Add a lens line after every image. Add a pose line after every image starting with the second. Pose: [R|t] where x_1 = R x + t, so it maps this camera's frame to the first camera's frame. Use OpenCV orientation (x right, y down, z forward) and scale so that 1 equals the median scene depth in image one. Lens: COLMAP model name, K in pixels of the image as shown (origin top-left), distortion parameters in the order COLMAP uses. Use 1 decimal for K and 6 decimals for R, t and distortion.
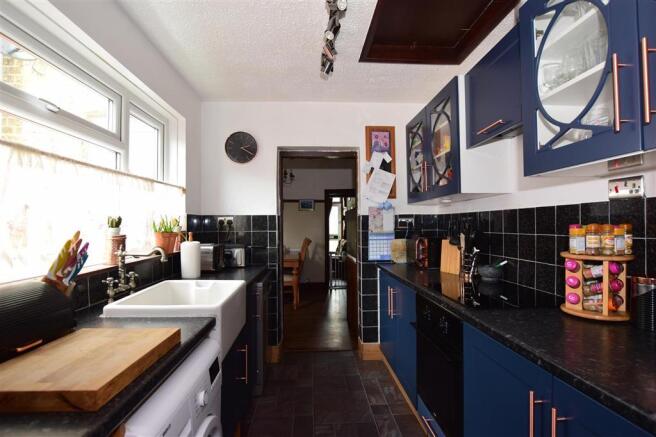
lens RADIAL K [[313.9, 0, 327.1], [0, 313.9, 219.5], [0, 0, 1]] dist [-0.001003, -0.000067]
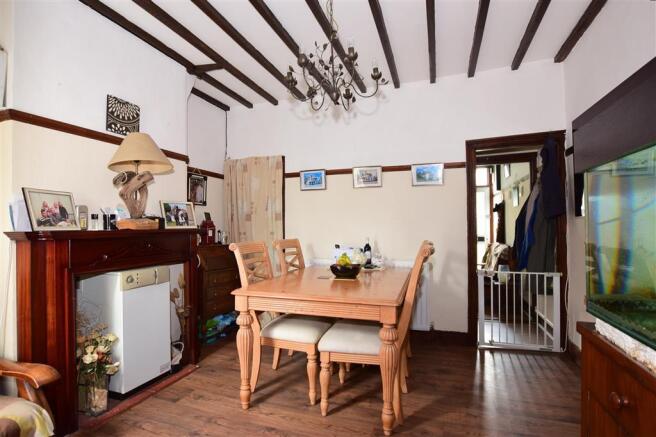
lens RADIAL K [[313.9, 0, 328.6], [0, 313.9, 222.0], [0, 0, 1]] dist [-0.001003, -0.000067]
pose [[0.919898, -0.005575, -0.392118, -0.013677], [0.009172, 0.999931, 0.007302, 0.021640], [0.392051, -0.010314, 0.919886, 0.461706]]
